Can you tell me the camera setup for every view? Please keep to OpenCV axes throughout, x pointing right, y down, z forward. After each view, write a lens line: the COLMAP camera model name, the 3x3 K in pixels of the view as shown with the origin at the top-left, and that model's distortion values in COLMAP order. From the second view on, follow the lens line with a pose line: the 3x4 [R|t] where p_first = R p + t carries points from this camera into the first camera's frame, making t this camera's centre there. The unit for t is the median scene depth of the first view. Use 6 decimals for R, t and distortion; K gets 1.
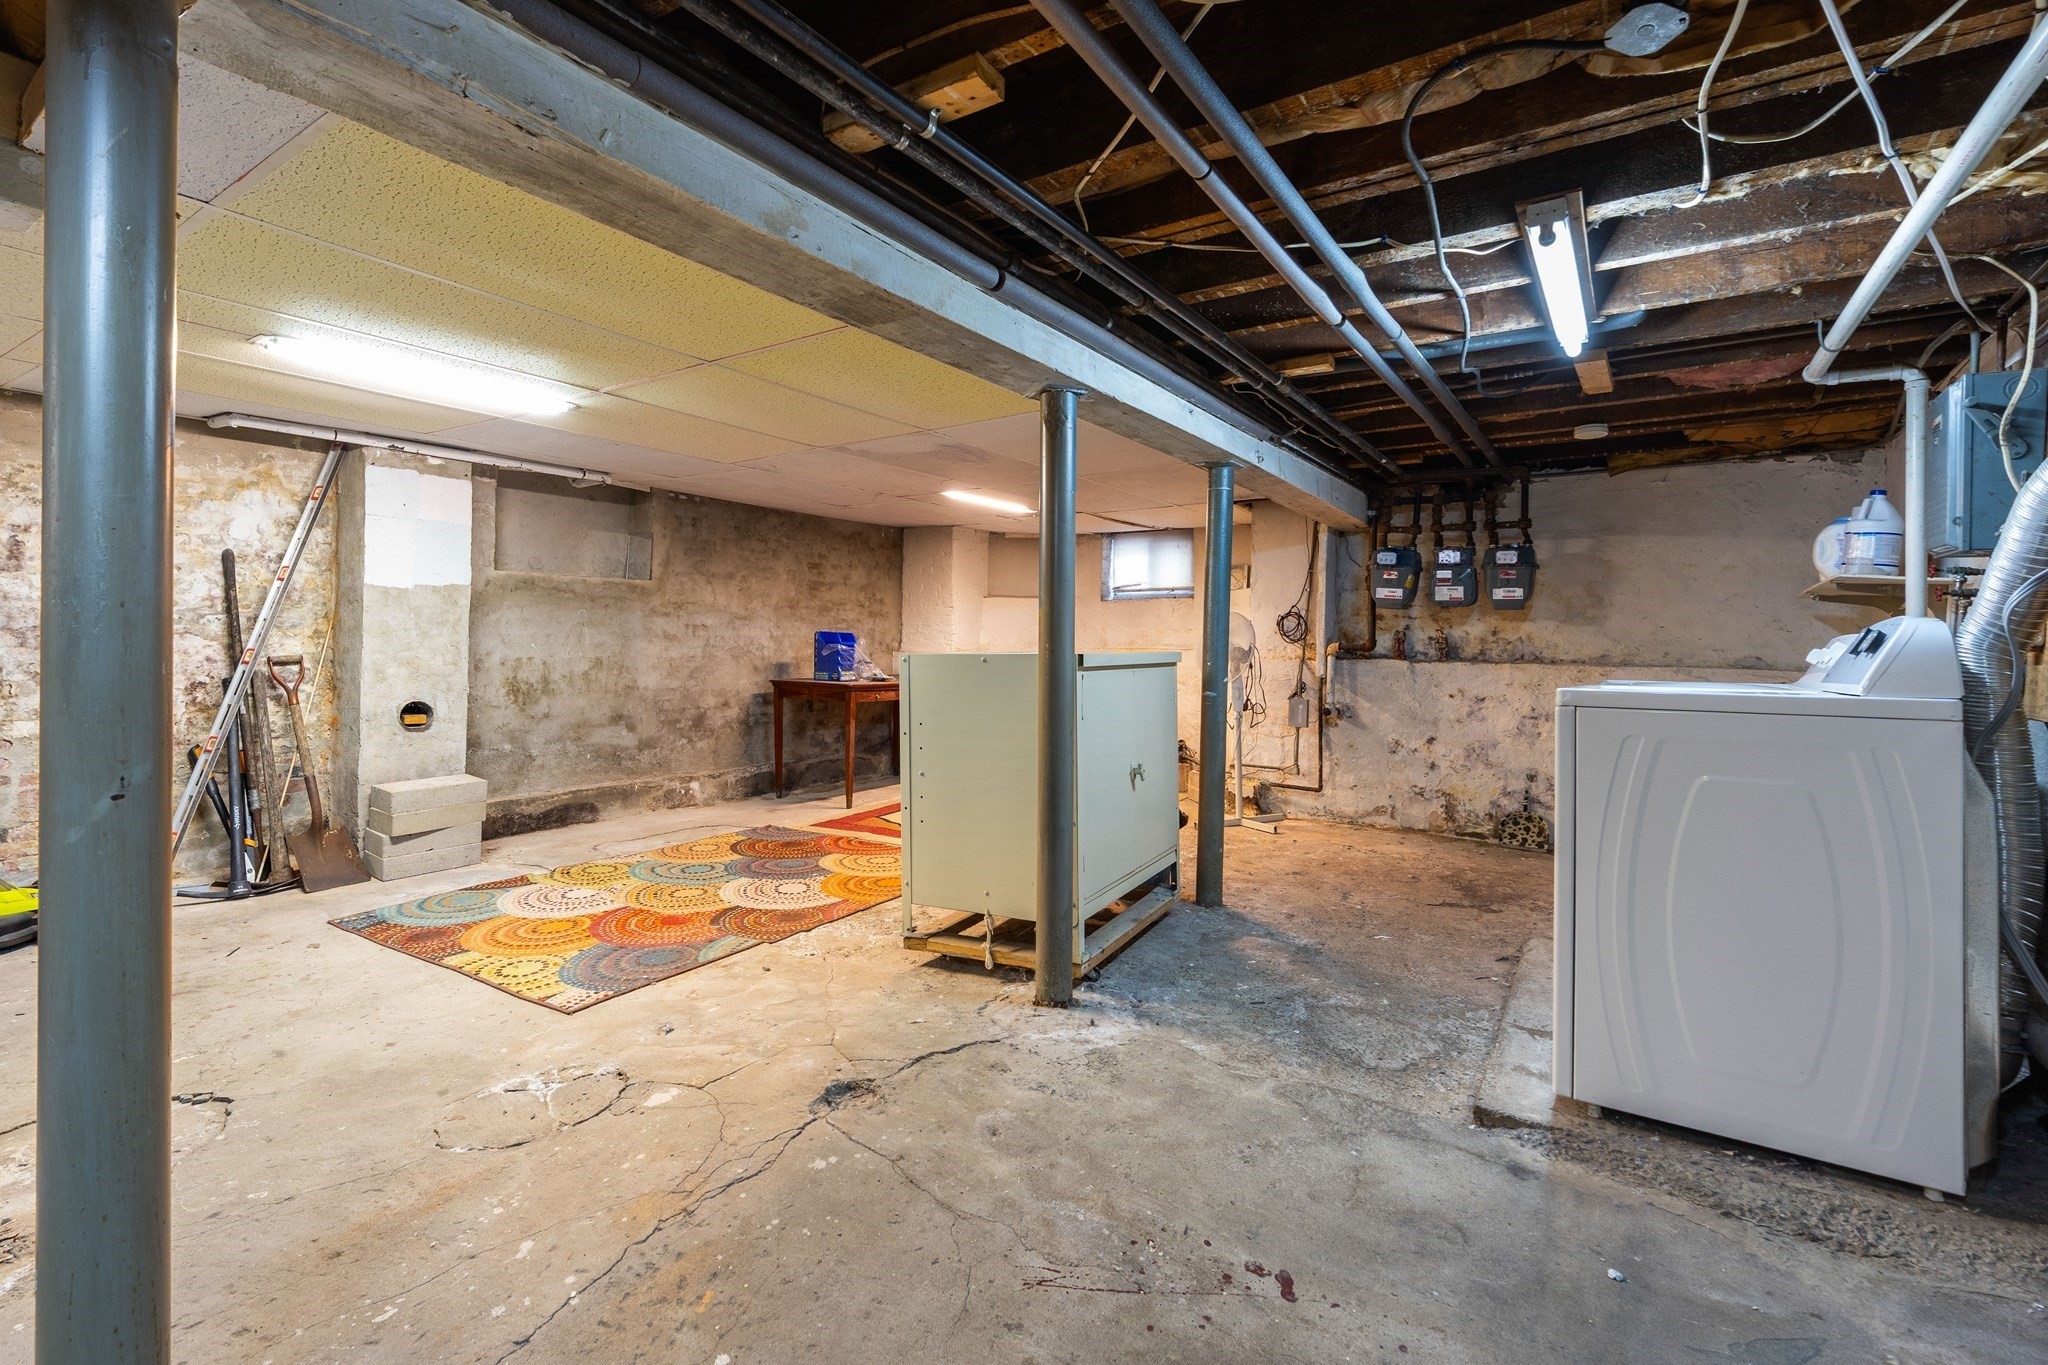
lens RADIAL K [[935.2, 0, 1029.1], [0, 935.2, 650.3], [0, 0, 1]] dist [-0.004836, -0.000060]
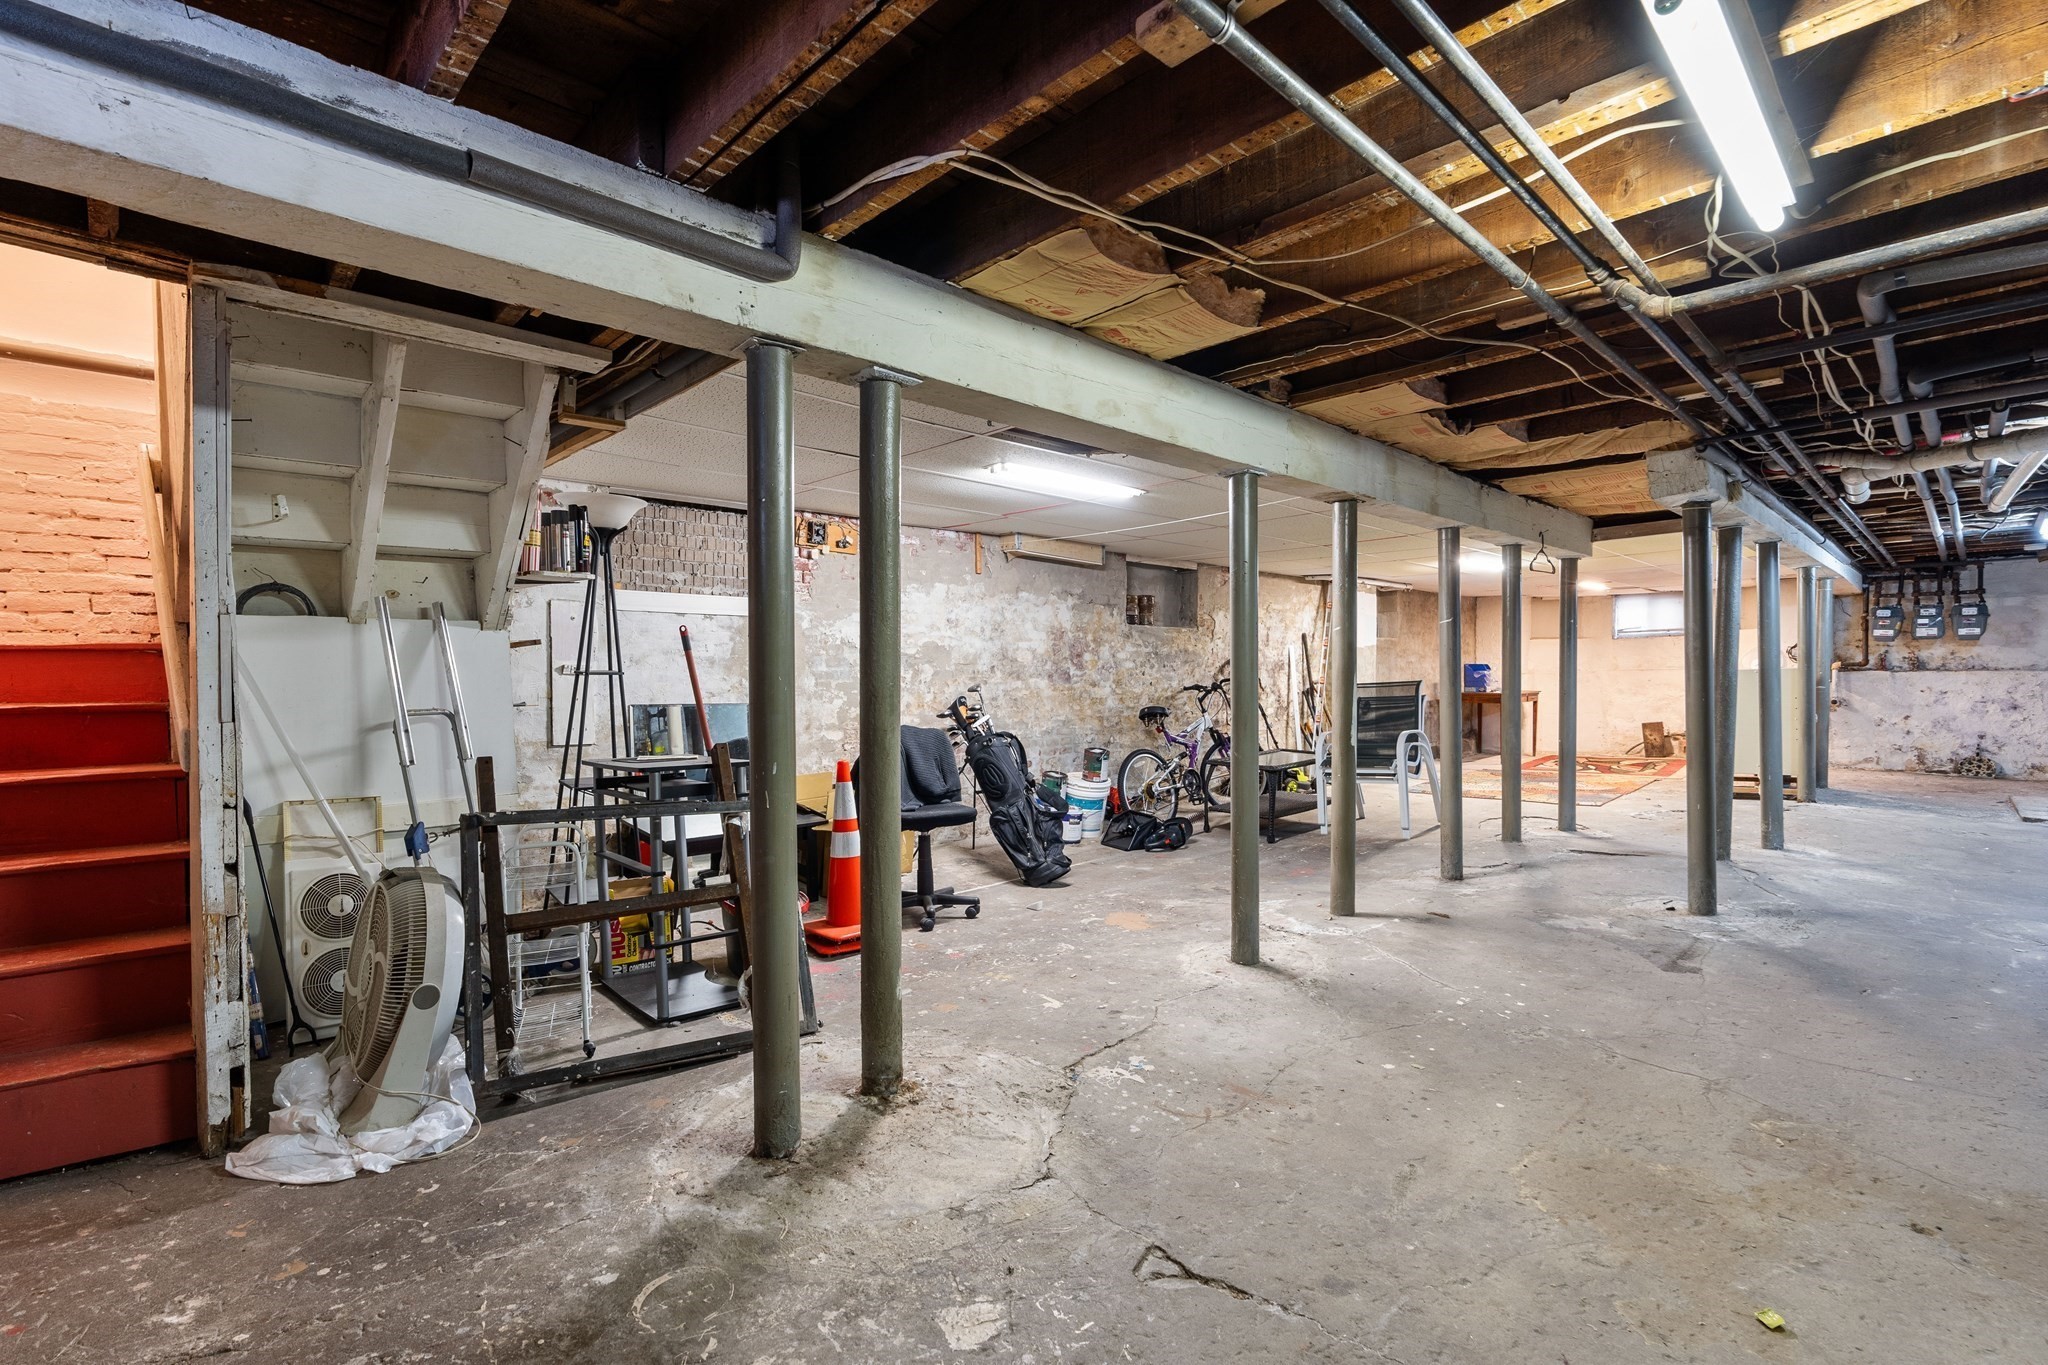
lens RADIAL K [[936.6, 0, 1018.3], [0, 936.6, 702.2], [0, 0, 1]] dist [0.000615, -0.000635]
pose [[0.975483, -0.018536, -0.219293, -0.801986], [0.023547, 0.999517, 0.020262, -0.004347], [0.218812, -0.024929, 0.975449, -1.054833]]
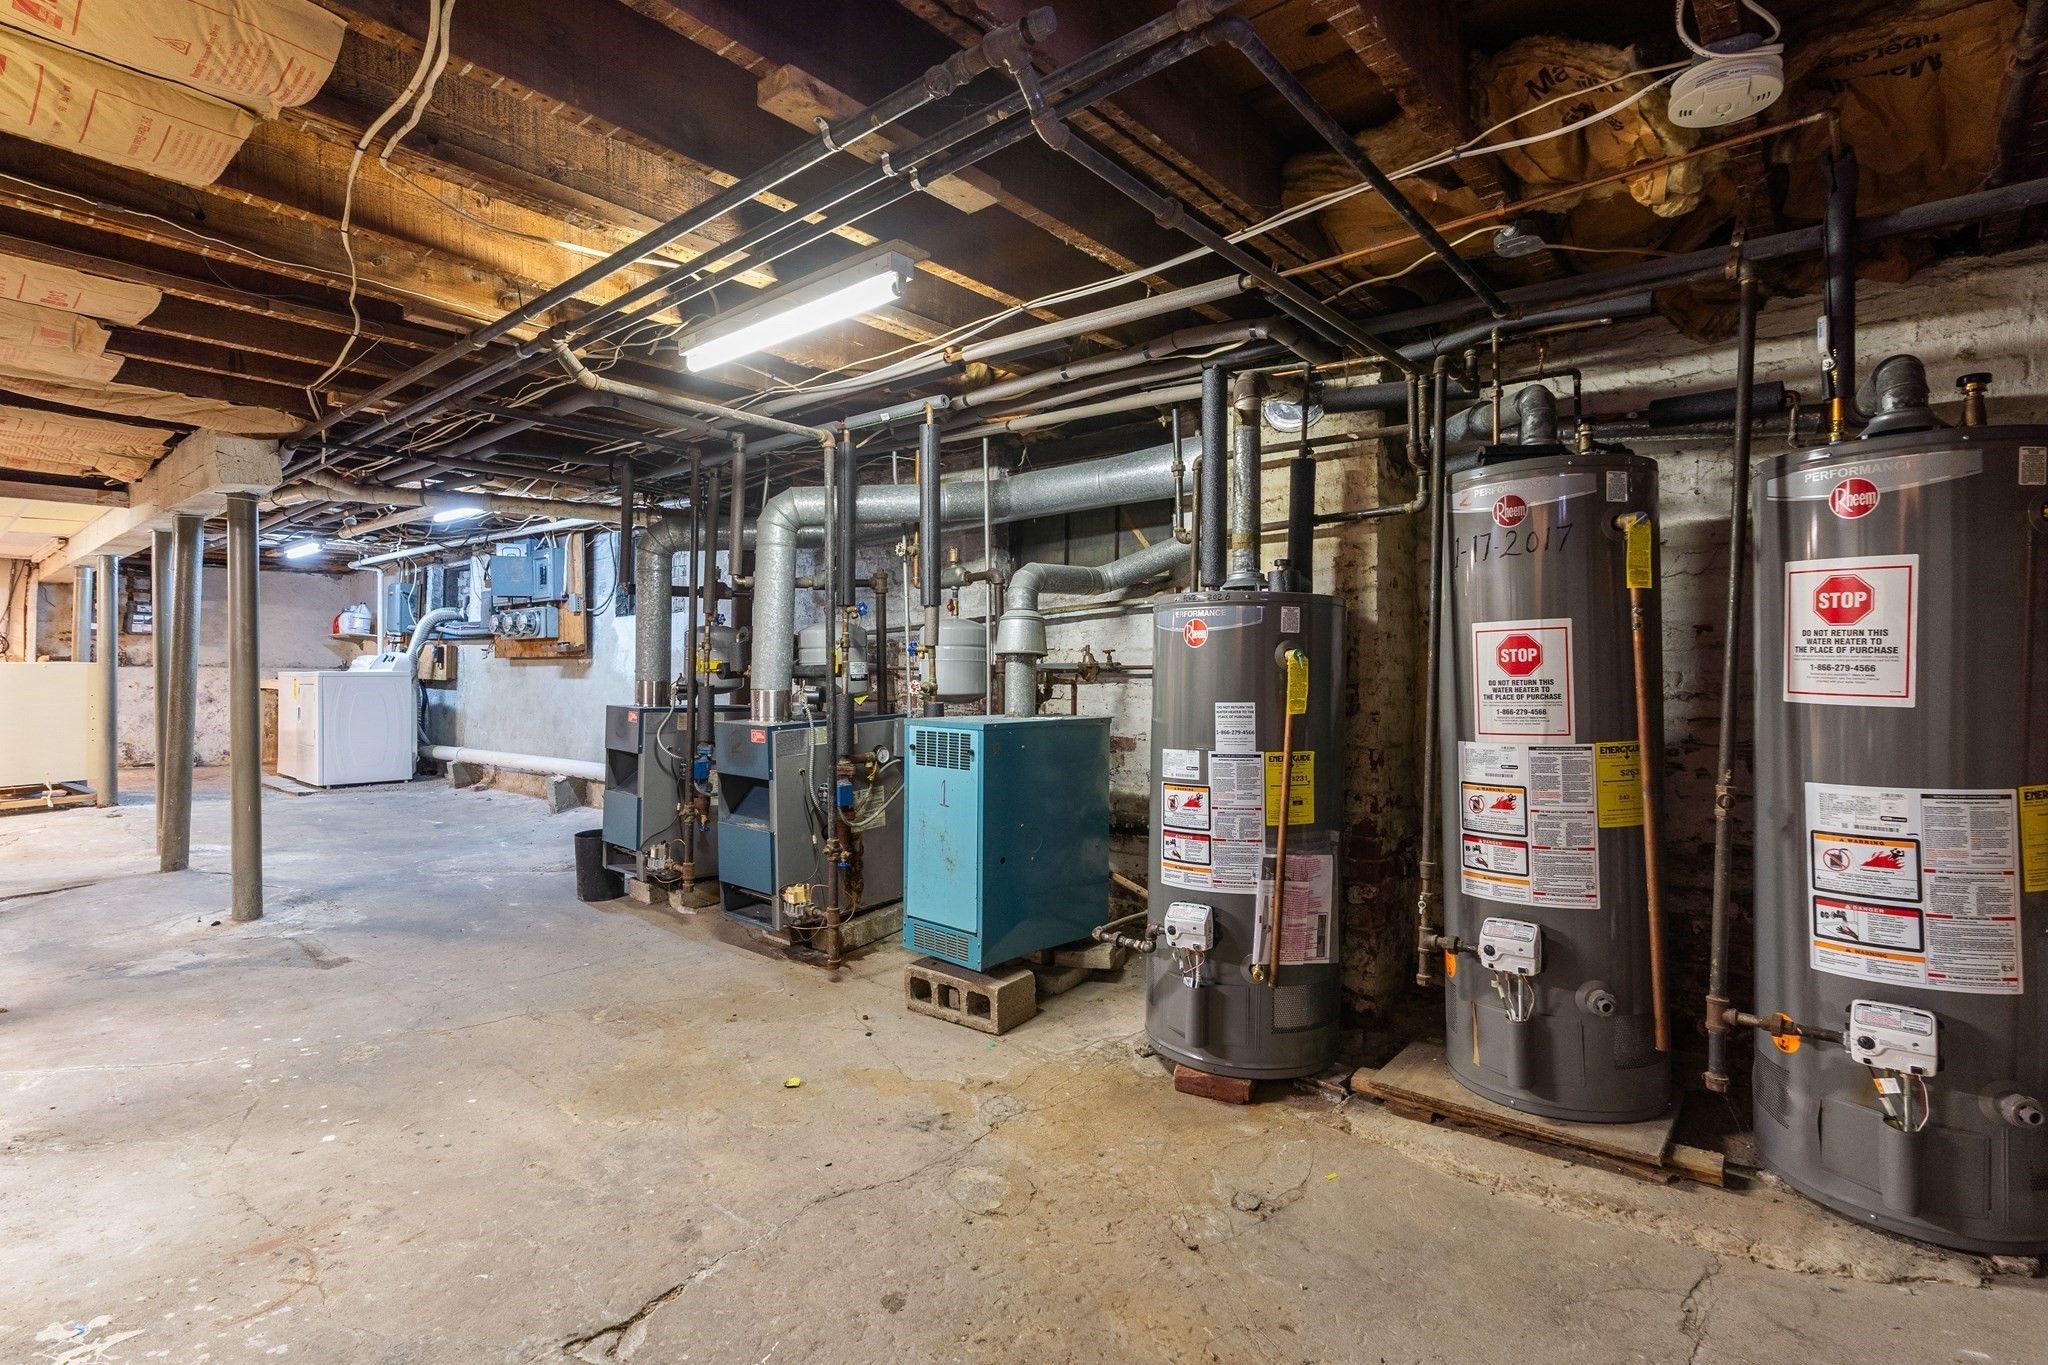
lens RADIAL K [[971.9, 0, 1033.3], [0, 971.9, 671.0], [0, 0, 1]] dist [-0.006384, 0.000103]
pose [[0.119797, -0.014450, 0.992693, -1.138118], [-0.004489, 0.999876, 0.015097, -0.013902], [-0.992788, -0.006265, 0.119718, -0.880251]]
